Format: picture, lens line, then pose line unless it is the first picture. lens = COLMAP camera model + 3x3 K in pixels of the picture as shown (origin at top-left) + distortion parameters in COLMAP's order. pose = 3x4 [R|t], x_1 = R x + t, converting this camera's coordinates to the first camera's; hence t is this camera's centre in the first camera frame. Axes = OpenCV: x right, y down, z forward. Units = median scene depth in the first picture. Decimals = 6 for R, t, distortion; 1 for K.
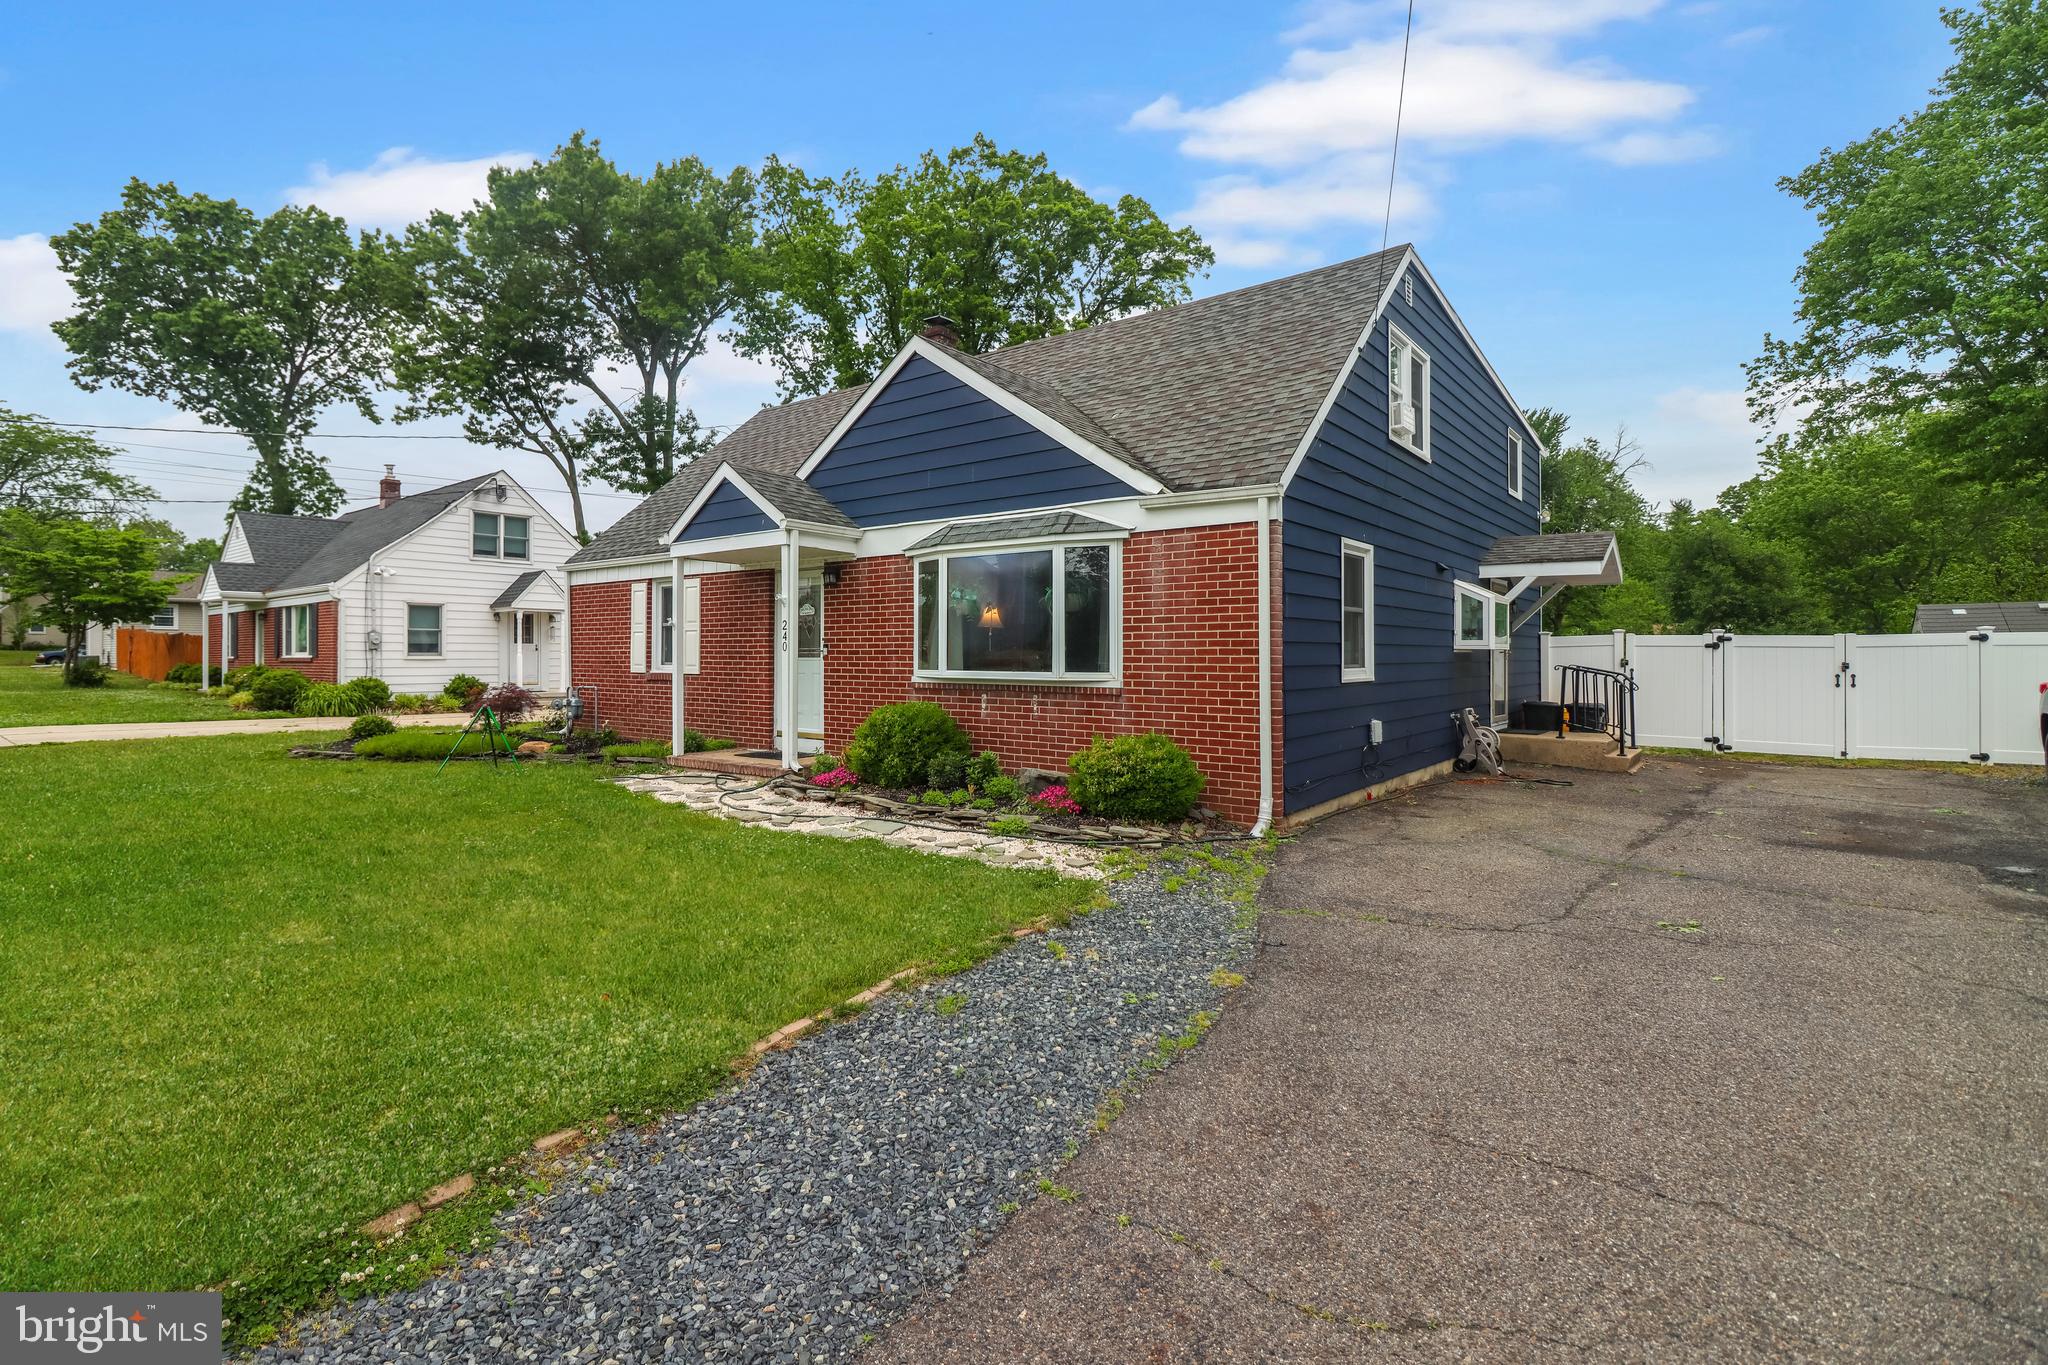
lens RADIAL K [[977.1, 0, 1032.6], [0, 977.1, 651.2], [0, 0, 1]] dist [-0.017840, -0.000394]
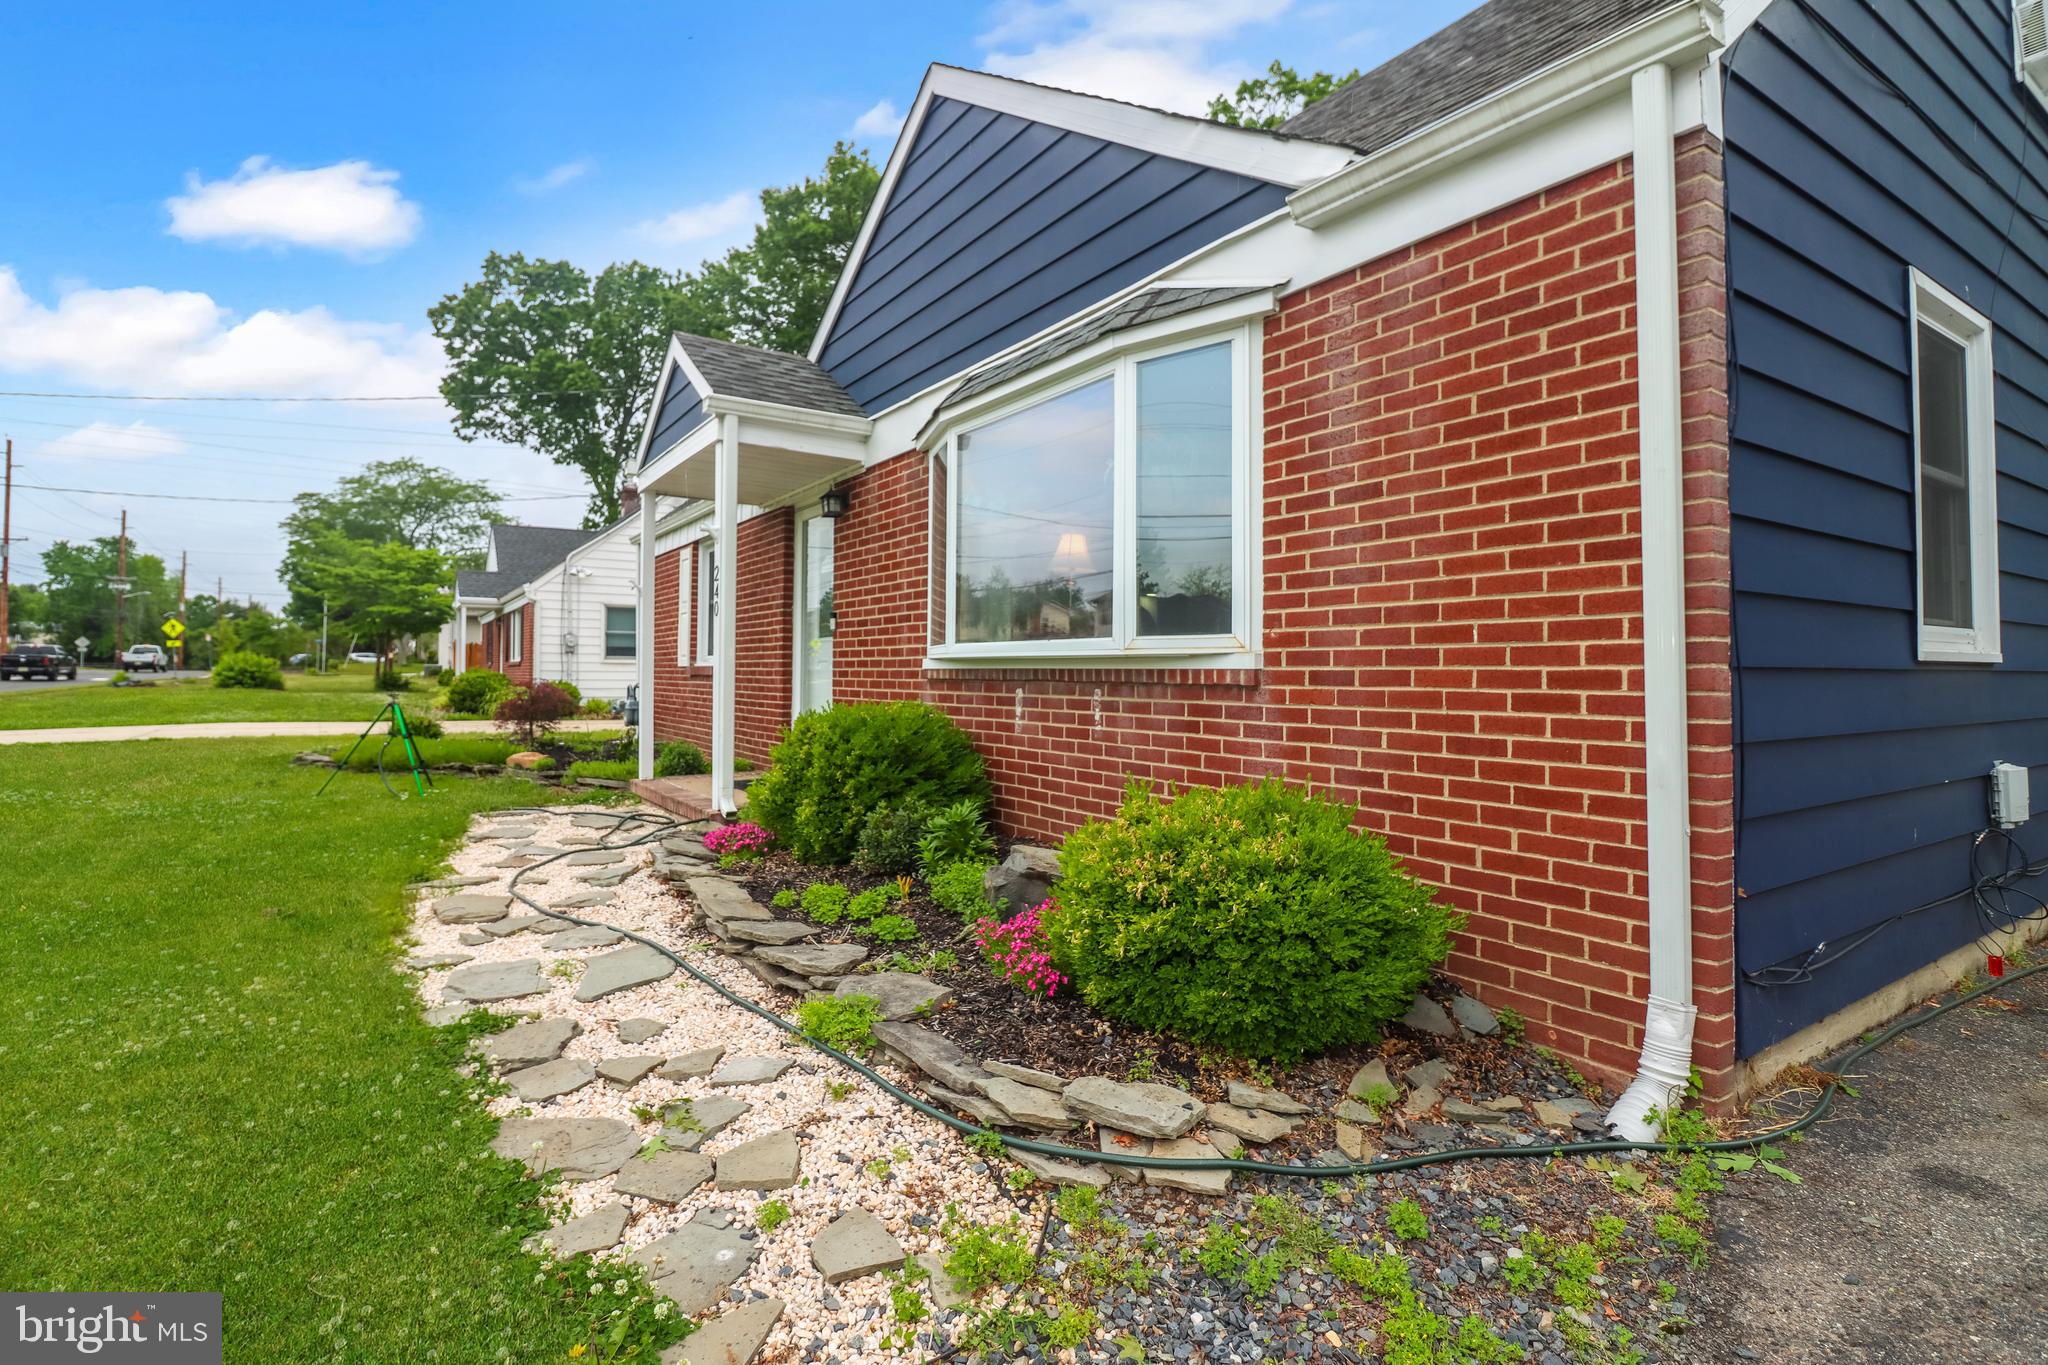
lens RADIAL K [[936.3, 0, 991.4], [0, 936.3, 668.6], [0, 0, 1]] dist [-0.008748, -0.005936]
pose [[0.919384, -0.003344, -0.393348, 0.130680], [0.000743, 0.999977, -0.006765, 0.036493], [0.393361, 0.005928, 0.919365, 0.532576]]
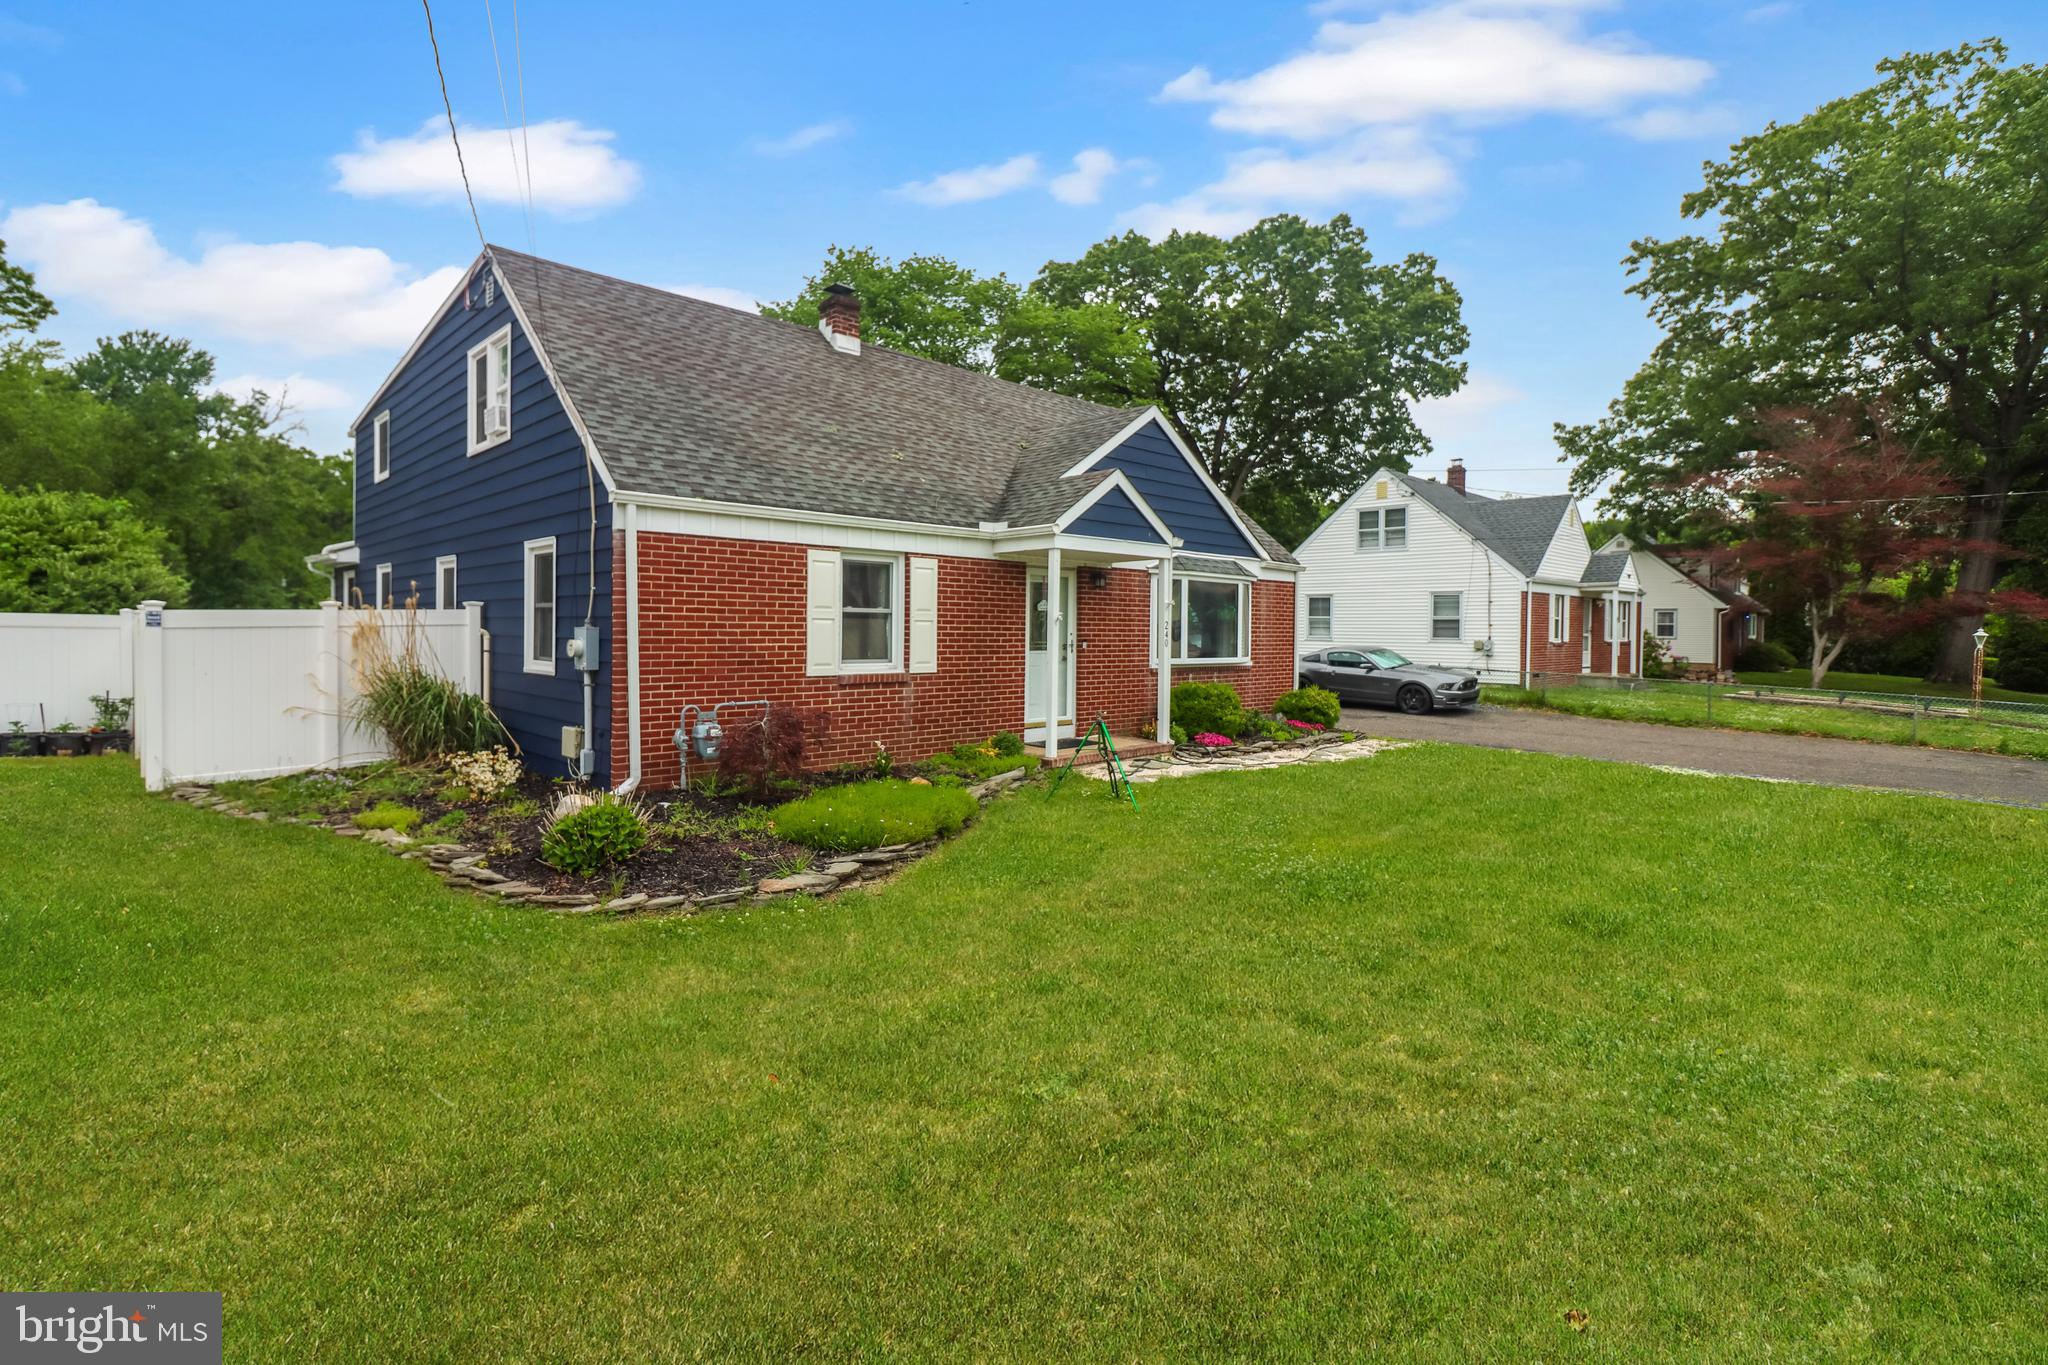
lens RADIAL K [[977.1, 0, 1032.6], [0, 977.1, 651.2], [0, 0, 1]] dist [-0.017840, -0.000394]
pose [[0.133580, -0.010780, 0.990979, -1.563415], [-0.007090, 0.999905, 0.011833, -0.006643], [-0.991013, -0.008606, 0.133491, 1.058943]]
